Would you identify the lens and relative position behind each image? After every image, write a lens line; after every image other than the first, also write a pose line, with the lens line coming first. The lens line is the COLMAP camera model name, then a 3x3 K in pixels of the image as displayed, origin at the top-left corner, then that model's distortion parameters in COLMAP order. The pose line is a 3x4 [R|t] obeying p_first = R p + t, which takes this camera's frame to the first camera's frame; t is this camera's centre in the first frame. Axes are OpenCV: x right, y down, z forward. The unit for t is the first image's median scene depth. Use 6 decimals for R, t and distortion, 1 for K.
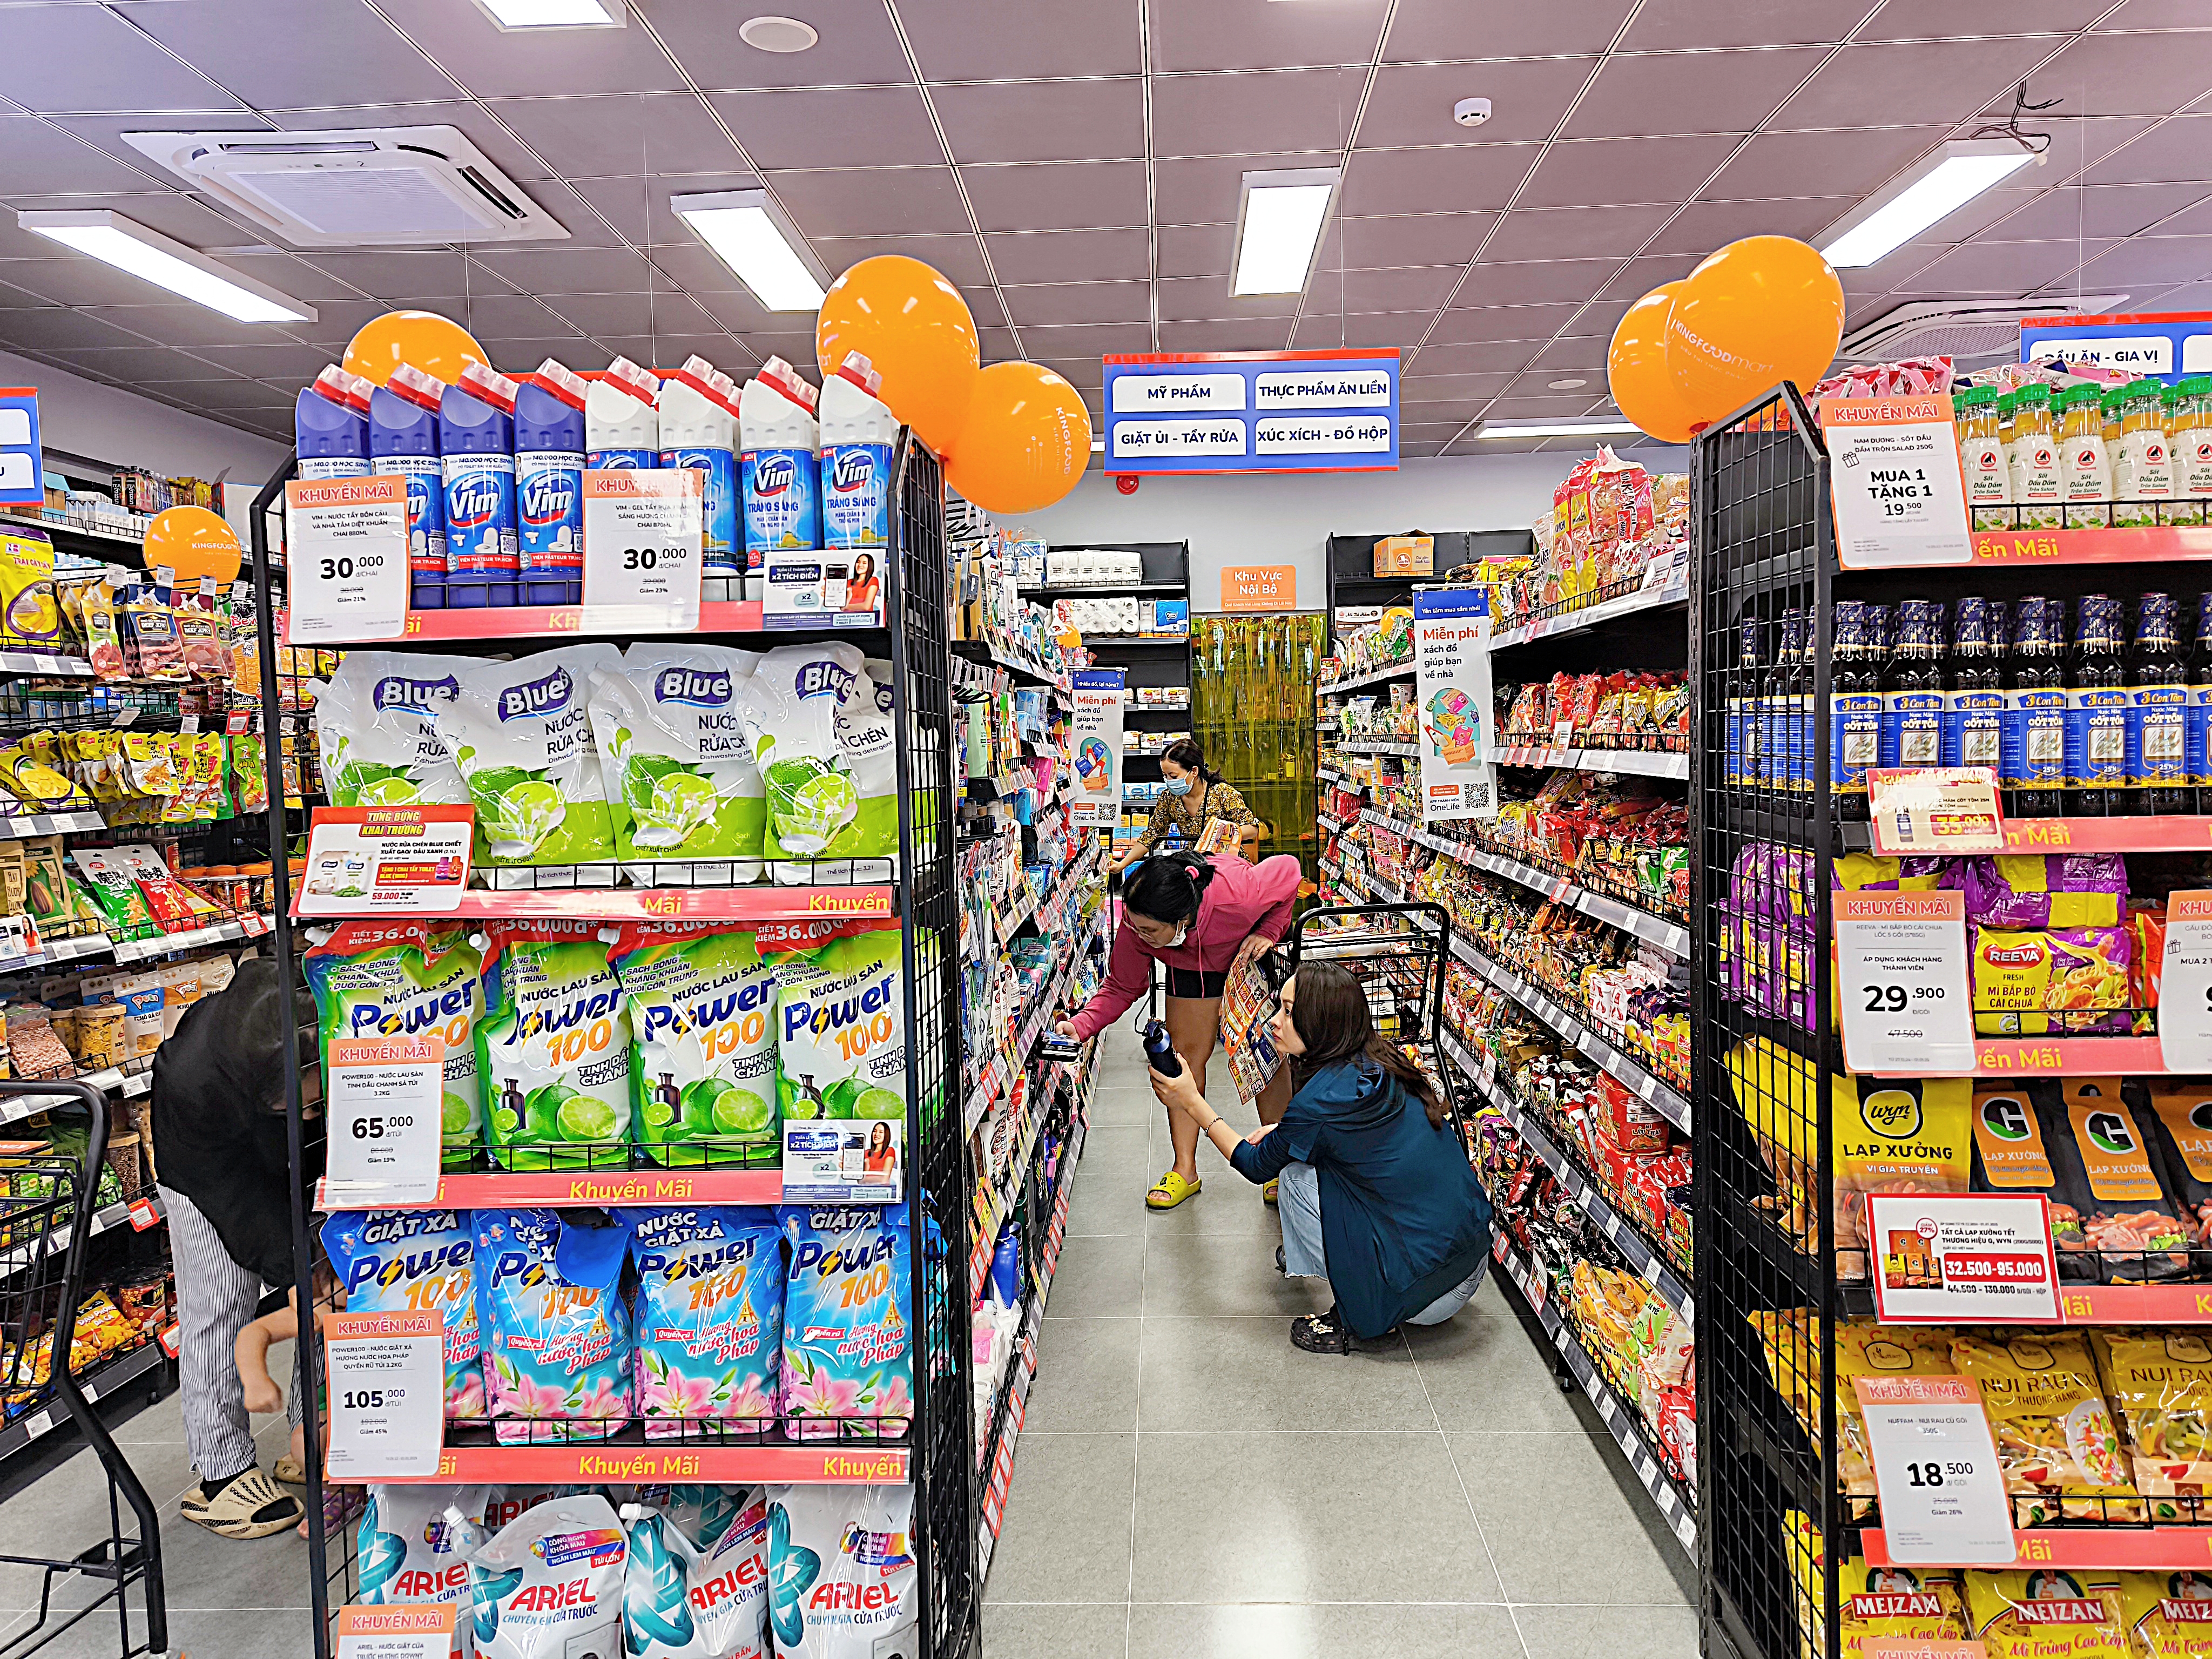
lens RADIAL K [[1531.5, 0, 1094.6], [0, 1531.5, 829.9], [0, 0, 1]] dist [0.050754, -0.045930]
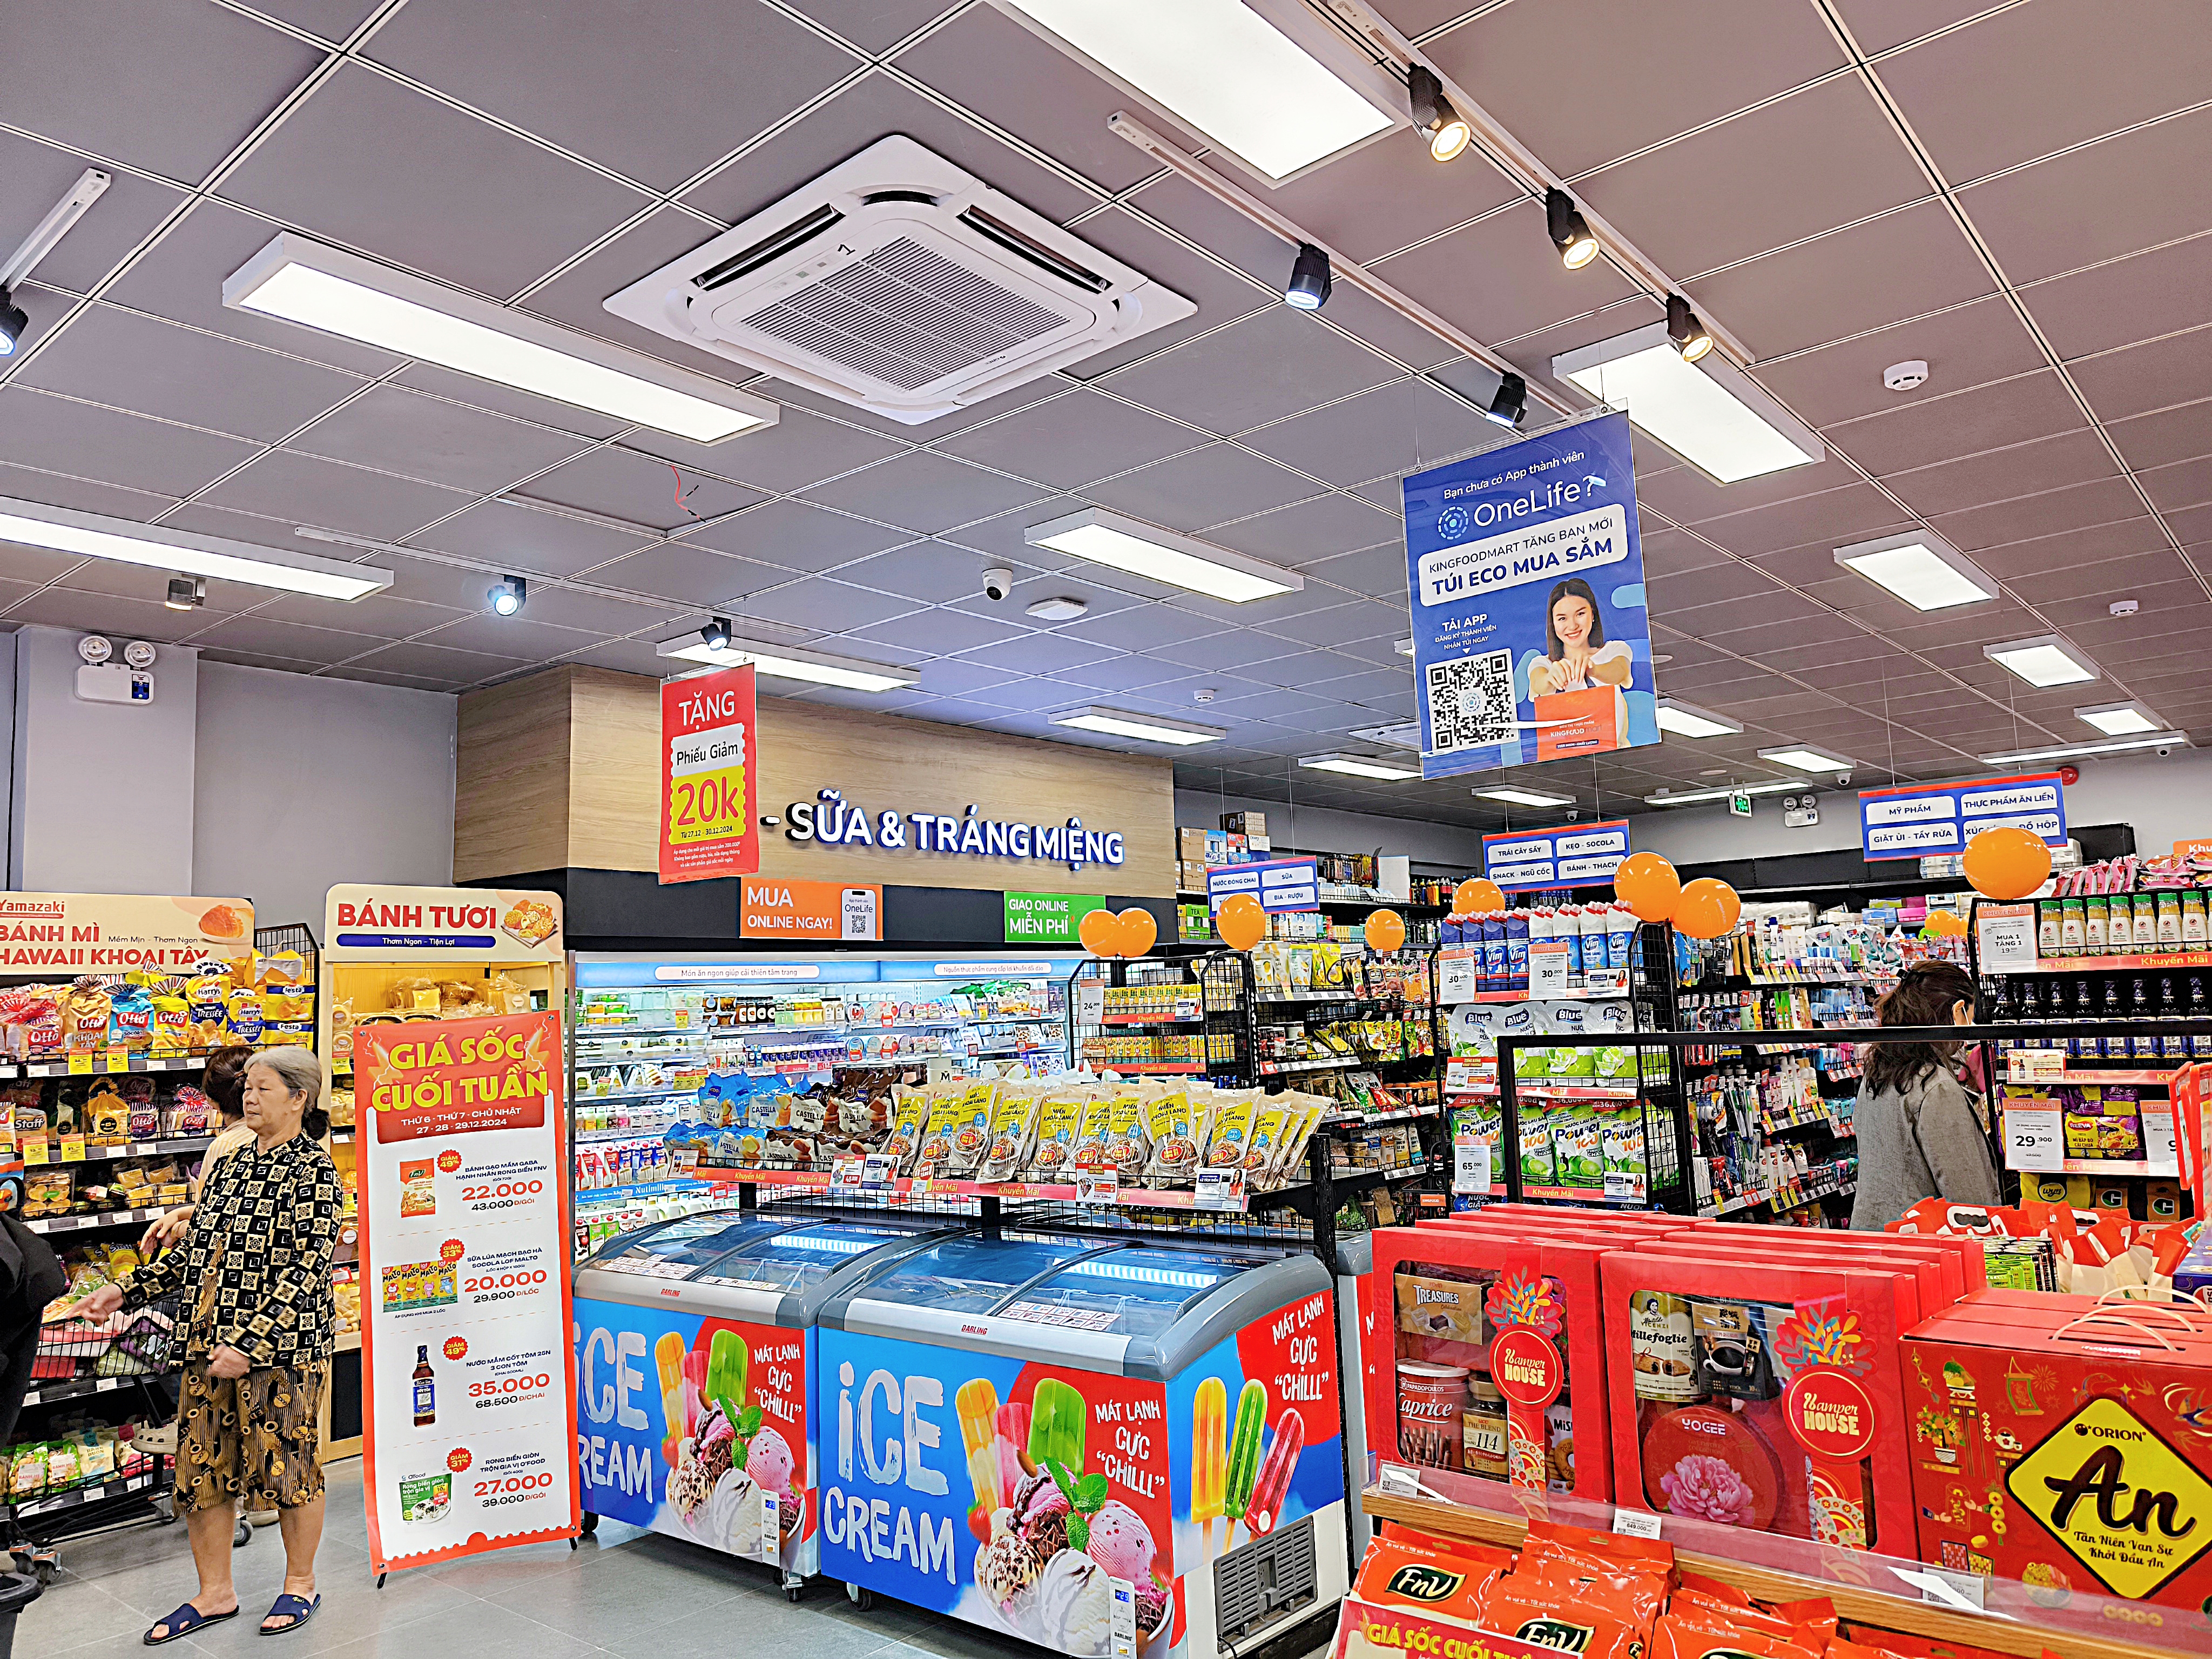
lens RADIAL K [[1531.5, 0, 1094.6], [0, 1531.5, 829.9], [0, 0, 1]] dist [0.050754, -0.045930]
pose [[0.782971, -0.082328, -0.616586, 0.849385], [-0.015250, 0.988365, -0.151334, 0.011745], [0.621871, 0.127893, 0.772606, -1.820200]]
